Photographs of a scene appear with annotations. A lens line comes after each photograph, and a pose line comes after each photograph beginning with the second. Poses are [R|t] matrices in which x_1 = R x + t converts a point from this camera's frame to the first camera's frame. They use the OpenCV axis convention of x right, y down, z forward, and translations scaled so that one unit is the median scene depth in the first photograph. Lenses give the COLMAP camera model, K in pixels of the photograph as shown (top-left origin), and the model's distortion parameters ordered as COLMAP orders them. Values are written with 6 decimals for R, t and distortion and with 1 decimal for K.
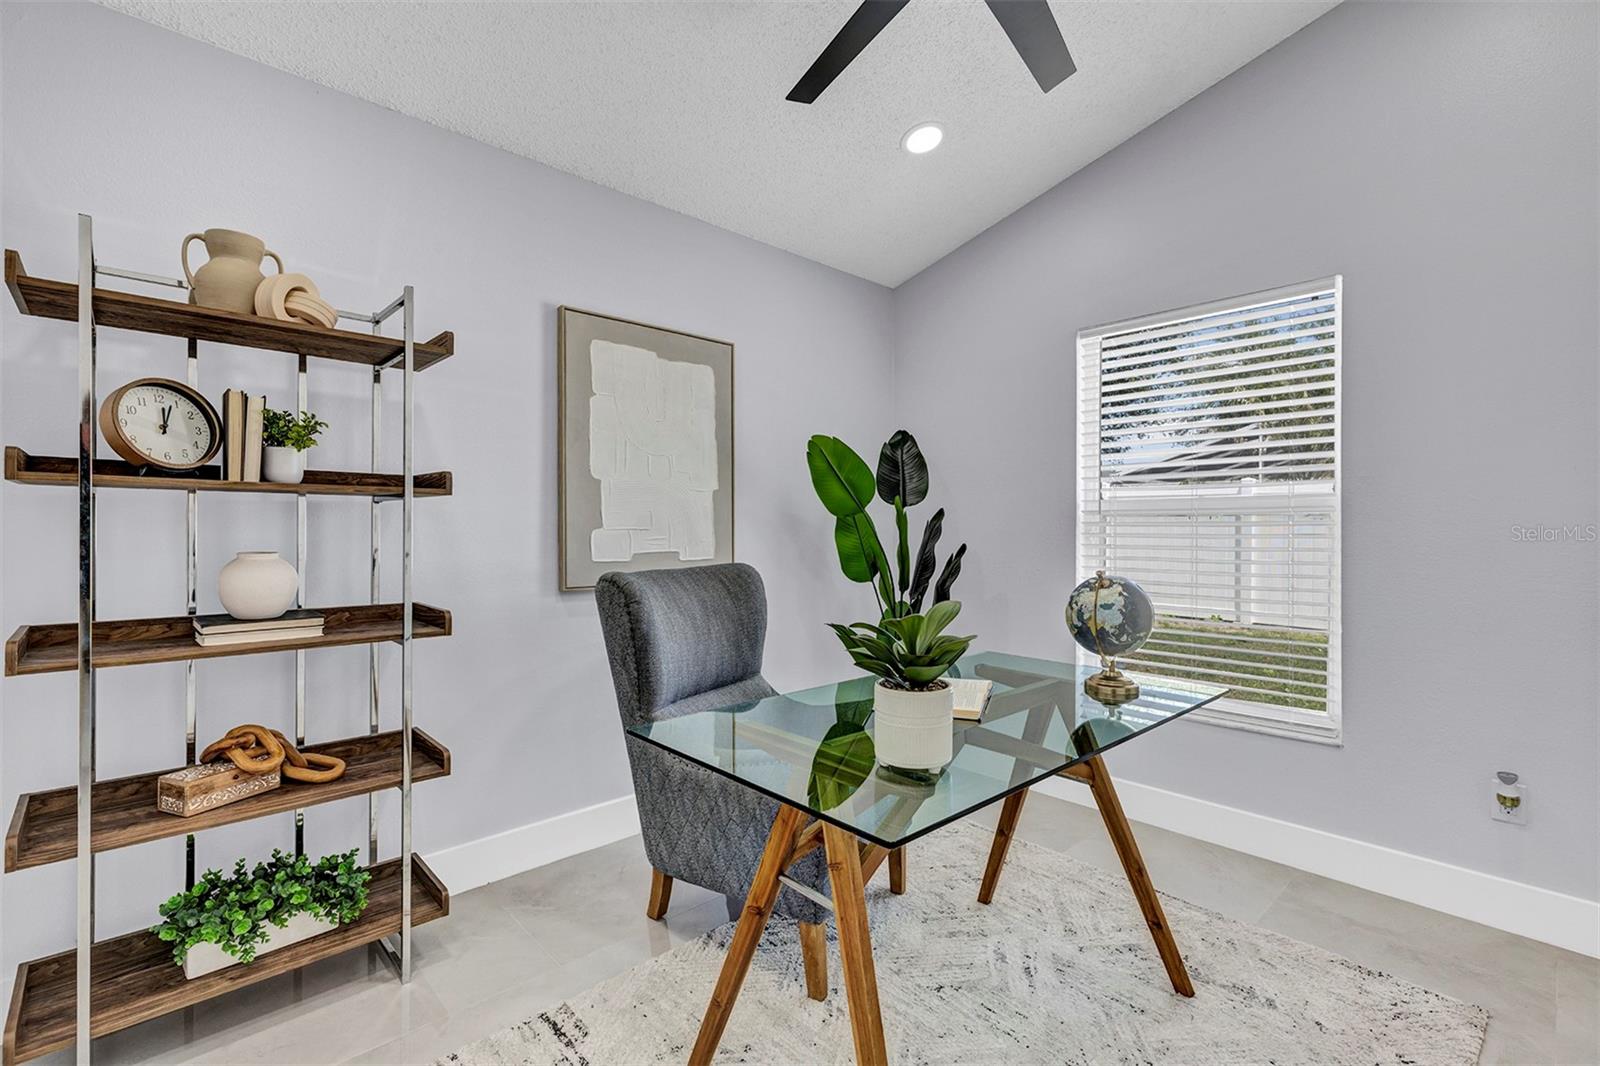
lens RADIAL K [[718.3, 0, 800.5], [0, 718.3, 529.0], [0, 0, 1]] dist [0.011481, 0.001183]
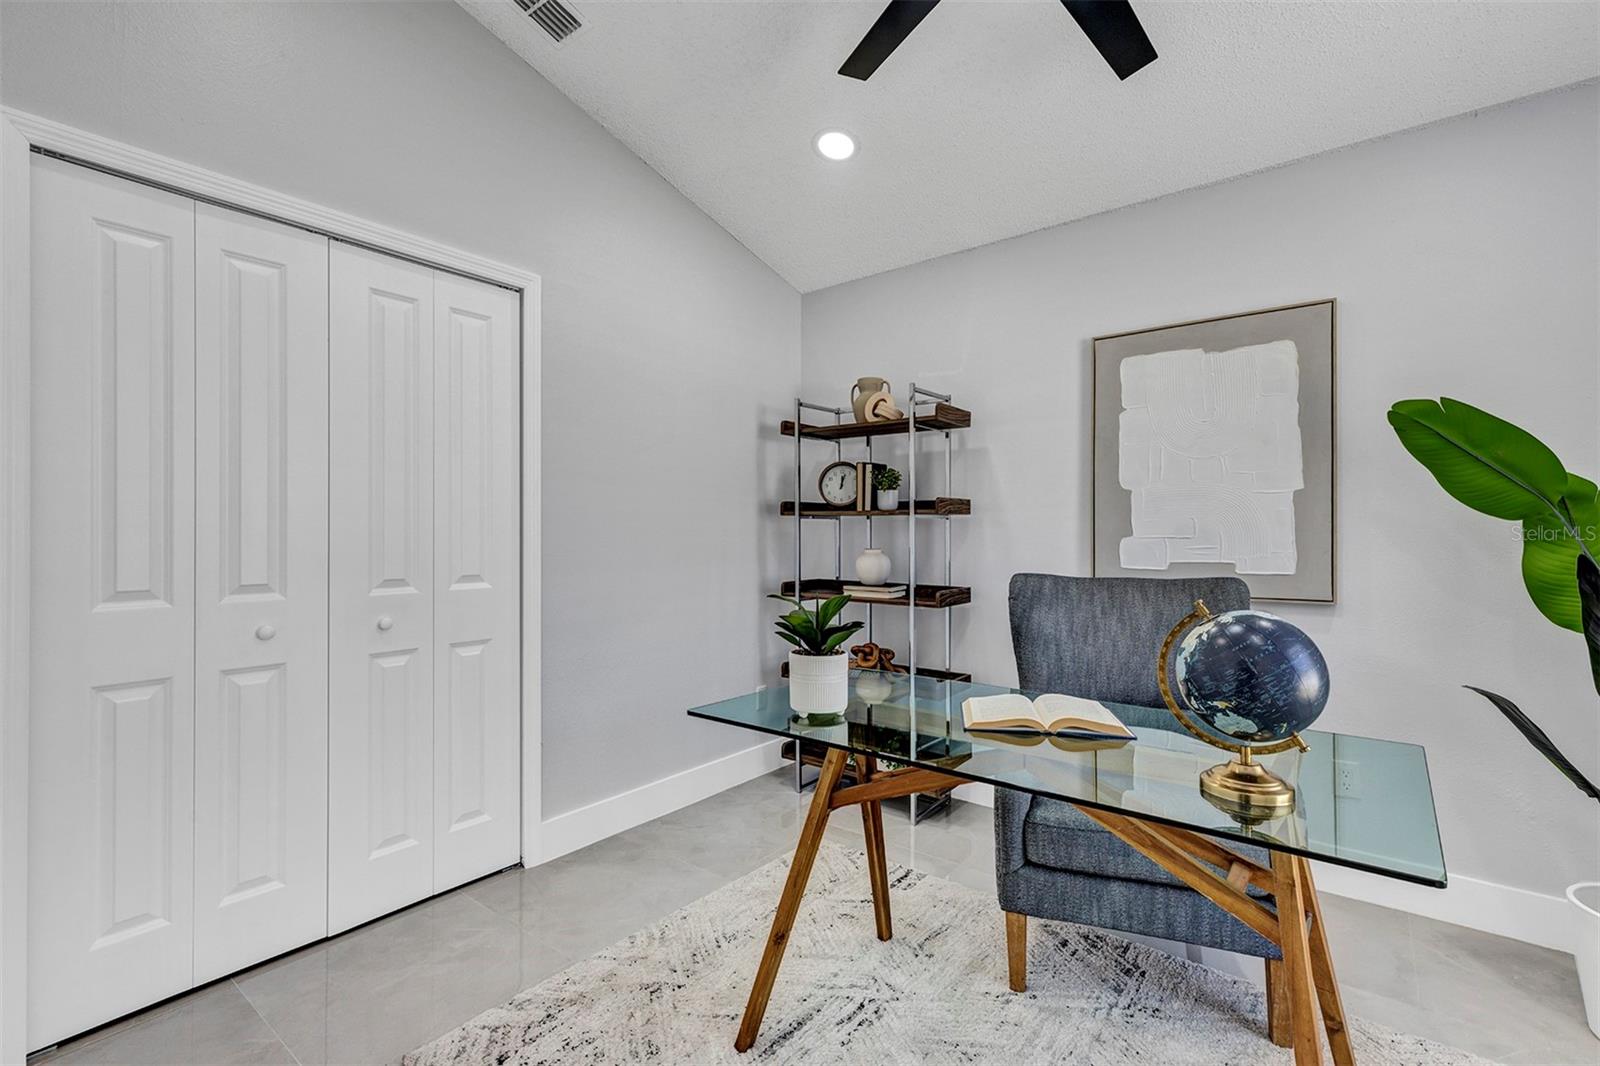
lens RADIAL K [[718.3, 0, 798.7], [0, 718.3, 532.0], [0, 0, 1]] dist [0.011481, 0.001183]
pose [[0.151326, -0.004698, -0.988473, 0.990123], [-0.004979, 0.999972, -0.005515, 0.000795], [0.988471, 0.005756, 0.151298, 0.523958]]
